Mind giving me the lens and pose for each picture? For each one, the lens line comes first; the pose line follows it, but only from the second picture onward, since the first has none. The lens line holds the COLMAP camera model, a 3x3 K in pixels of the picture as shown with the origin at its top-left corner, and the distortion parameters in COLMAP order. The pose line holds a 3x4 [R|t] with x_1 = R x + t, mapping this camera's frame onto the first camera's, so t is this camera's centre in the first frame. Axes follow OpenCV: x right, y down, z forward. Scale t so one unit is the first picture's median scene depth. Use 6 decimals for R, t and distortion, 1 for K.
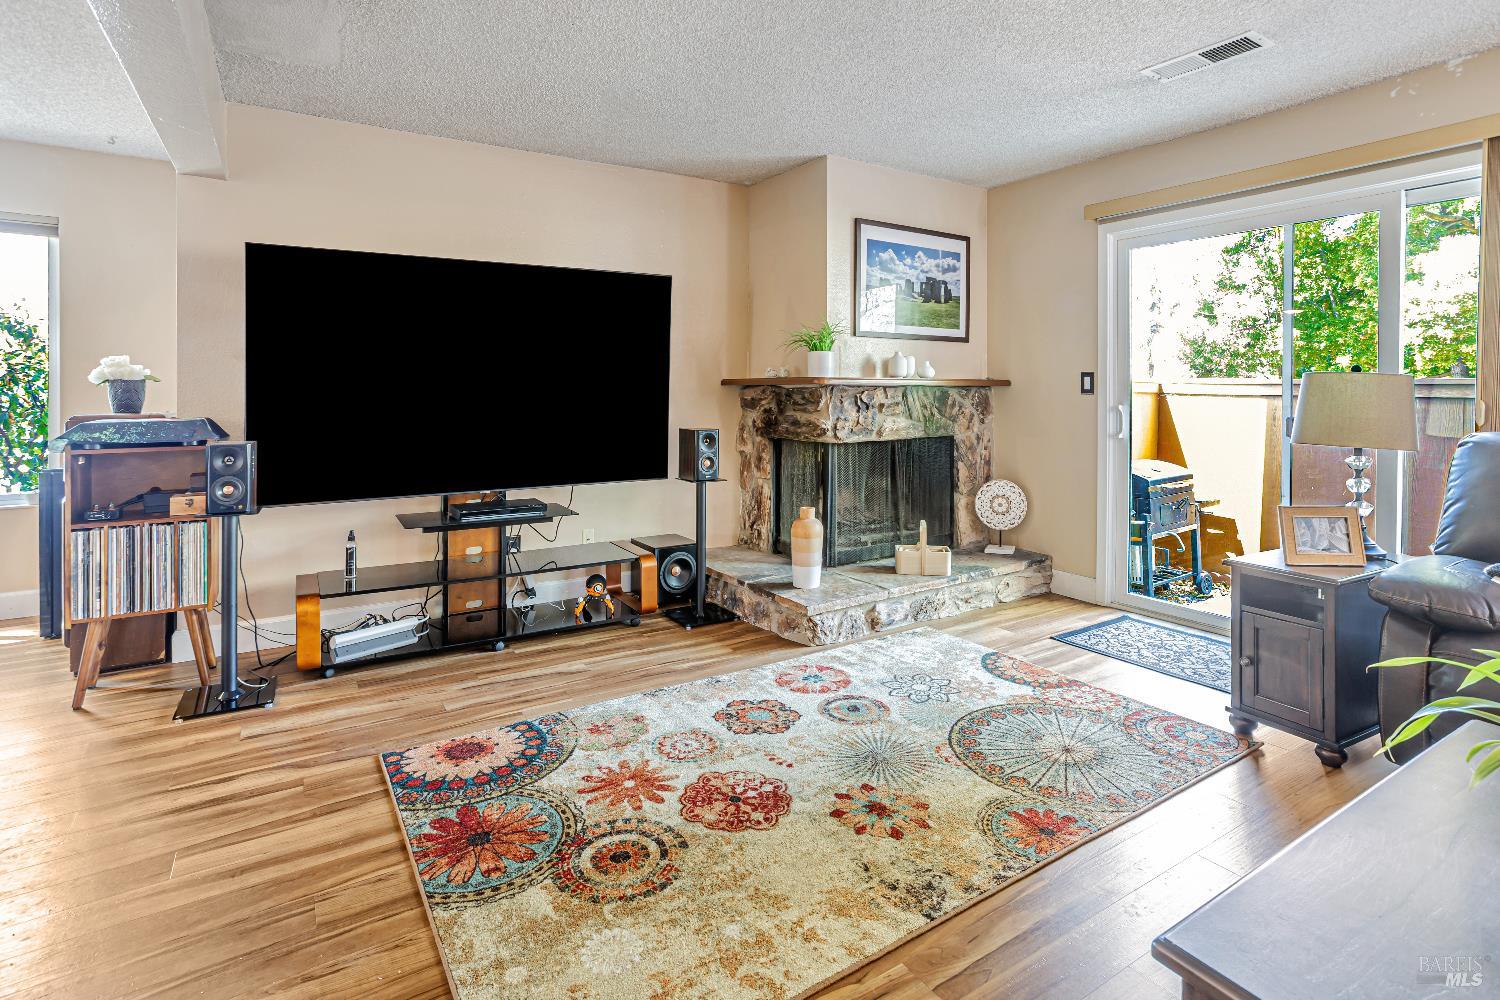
lens RADIAL K [[756.2, 0, 735.5], [0, 756.2, 386.4], [0, 0, 1]] dist [-0.018266, 0.010229]
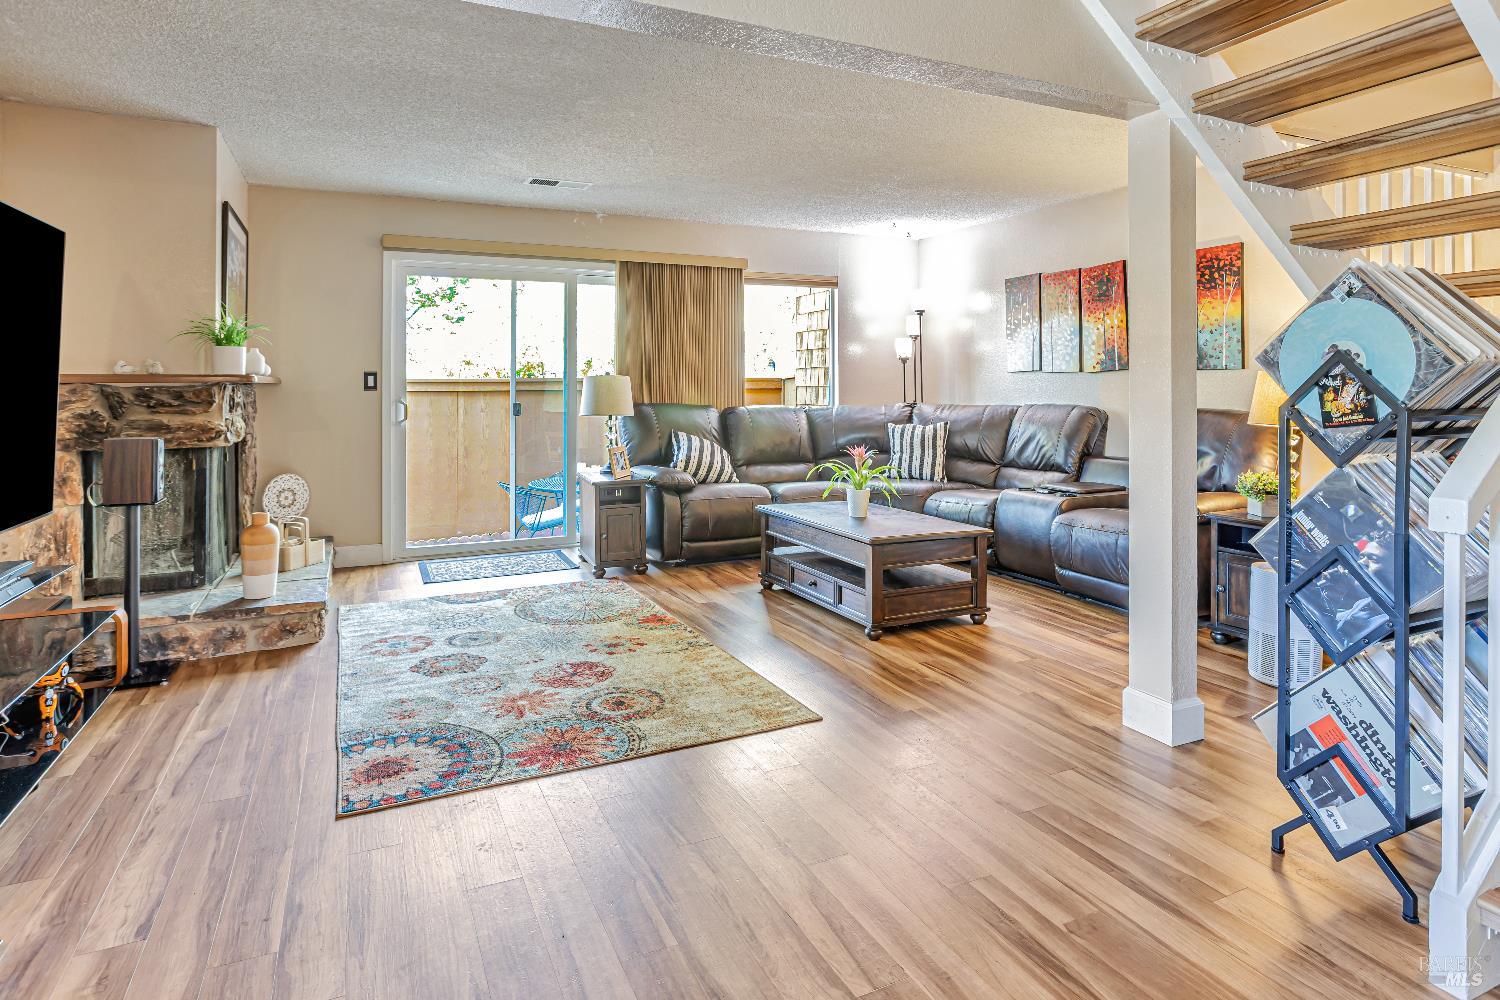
lens RADIAL K [[840.5, 0, 746.9], [0, 840.5, 380.4], [0, 0, 1]] dist [-0.028787, 0.017658]
pose [[0.126742, 0.004413, 0.991926, -1.140143], [0.003639, 0.999981, -0.004914, 0.004015], [-0.991929, 0.004232, 0.126724, 0.355658]]
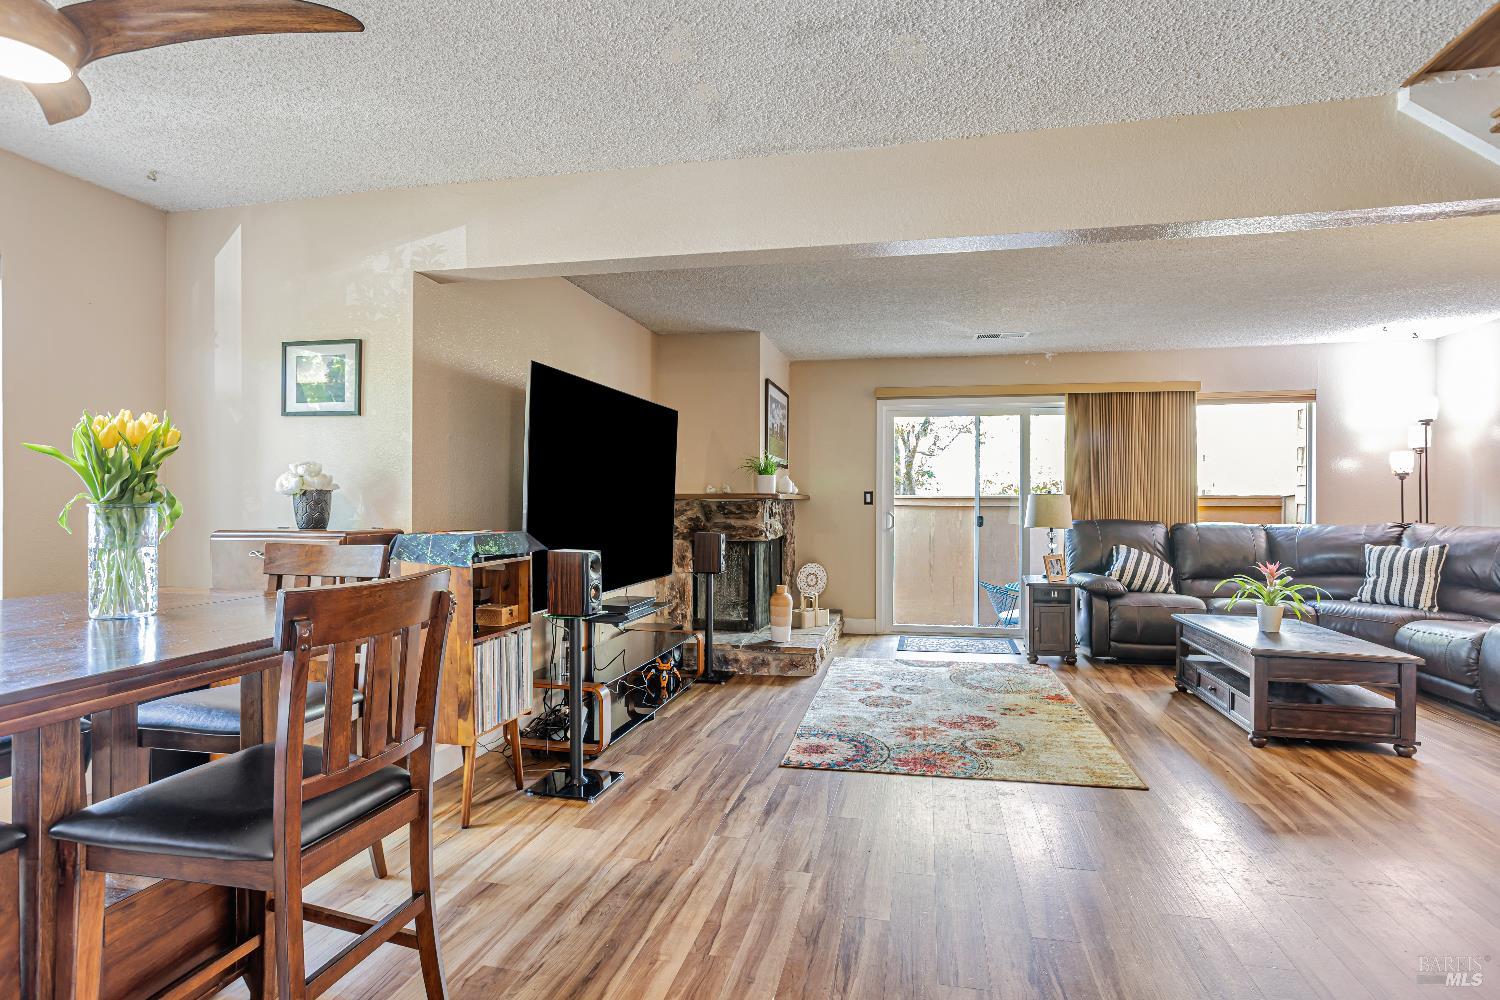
lens RADIAL K [[761.1, 0, 754.4], [0, 761.1, 500.0], [0, 0, 1]] dist [-0.018158, 0.001965]
pose [[0.703882, 0.001493, 0.710316, -1.271026], [-0.000988, 0.999999, -0.001123, 0.002565], [-0.710317, 0.000089, 0.703882, 0.039974]]
